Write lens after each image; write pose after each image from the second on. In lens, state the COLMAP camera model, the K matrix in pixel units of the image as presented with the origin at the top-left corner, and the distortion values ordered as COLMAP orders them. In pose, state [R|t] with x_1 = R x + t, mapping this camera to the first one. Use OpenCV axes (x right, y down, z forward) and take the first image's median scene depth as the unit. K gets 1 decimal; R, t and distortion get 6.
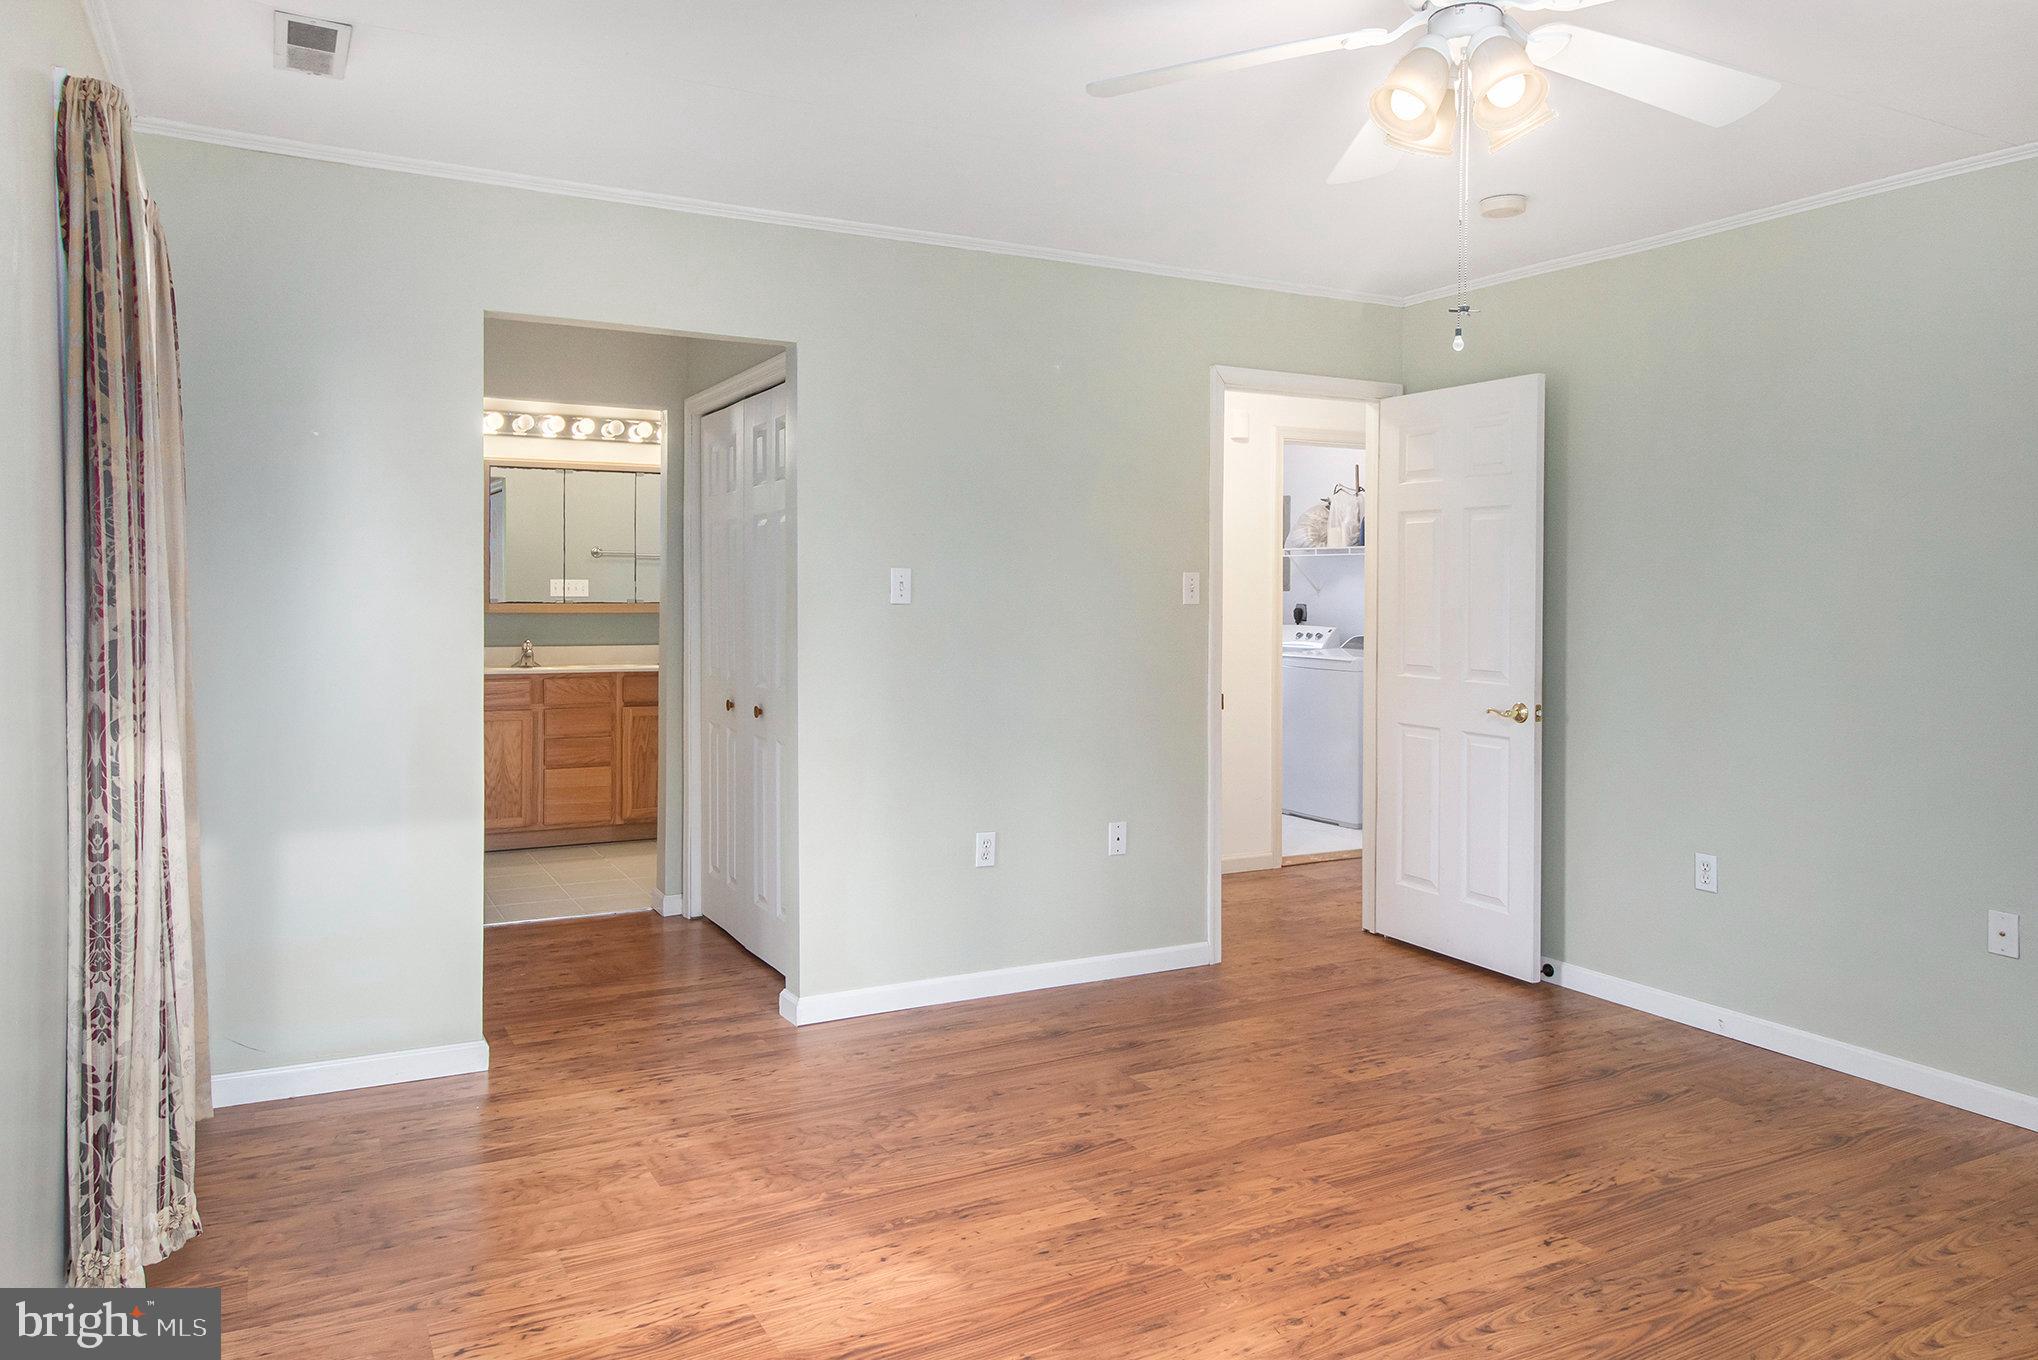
lens RADIAL K [[1398.7, 0, 1019.0], [0, 1398.7, 680.0], [0, 0, 1]] dist [-0.002261, -0.001361]
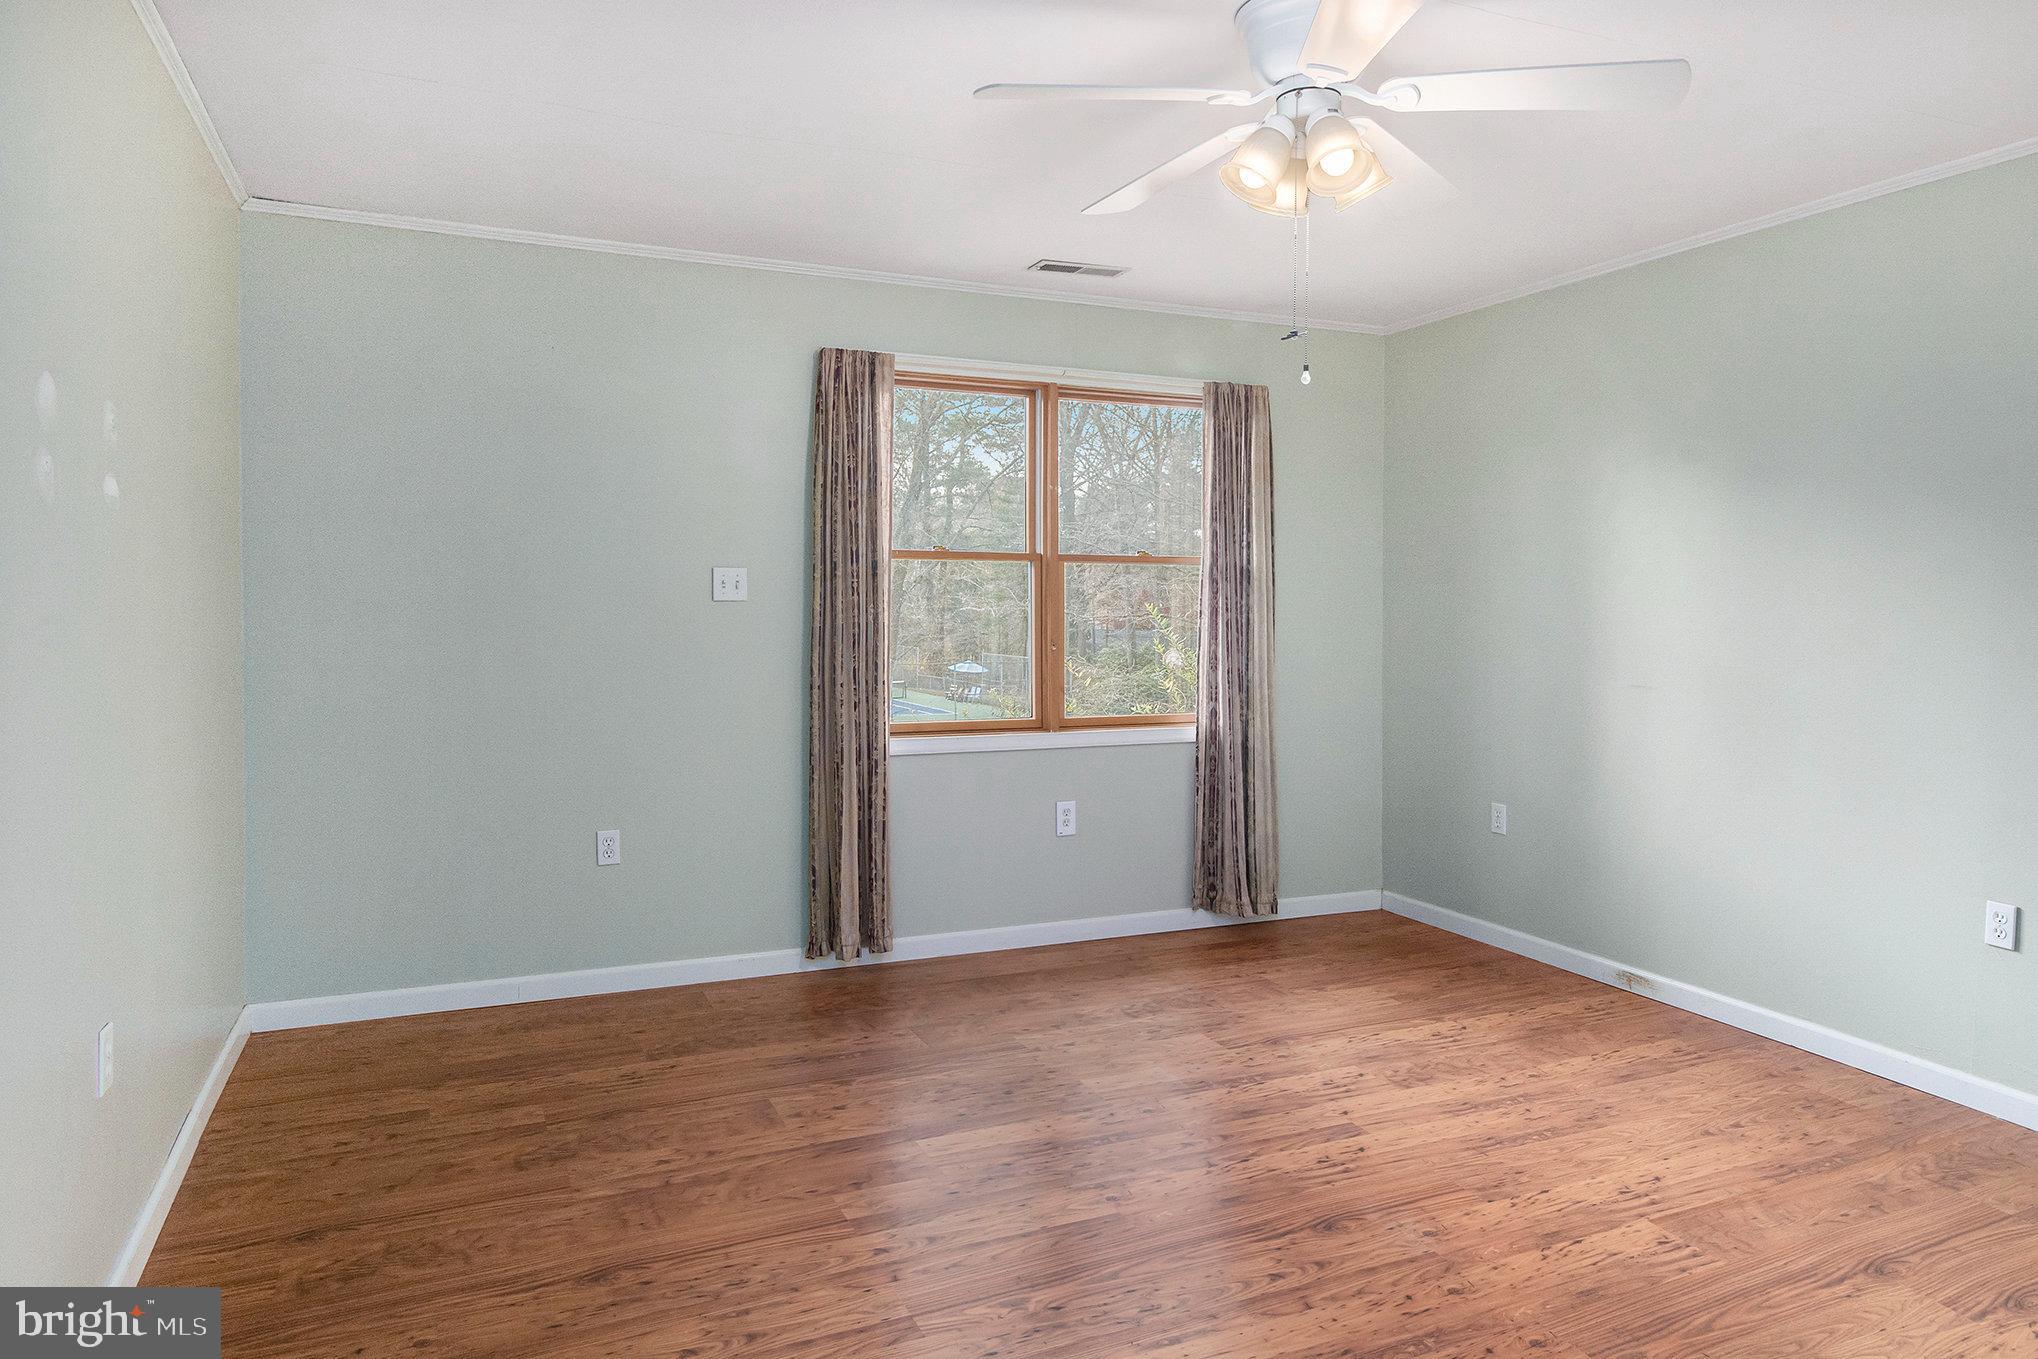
lens RADIAL K [[1301.0, 0, 1019.0], [0, 1301.0, 679.5], [0, 0, 1]] dist [-0.002153, -0.000889]
pose [[-0.997133, -0.034193, 0.067503, 0.469068], [-0.025774, 0.992210, 0.121880, -0.113618], [-0.071144, 0.119790, -0.990247, 1.912897]]
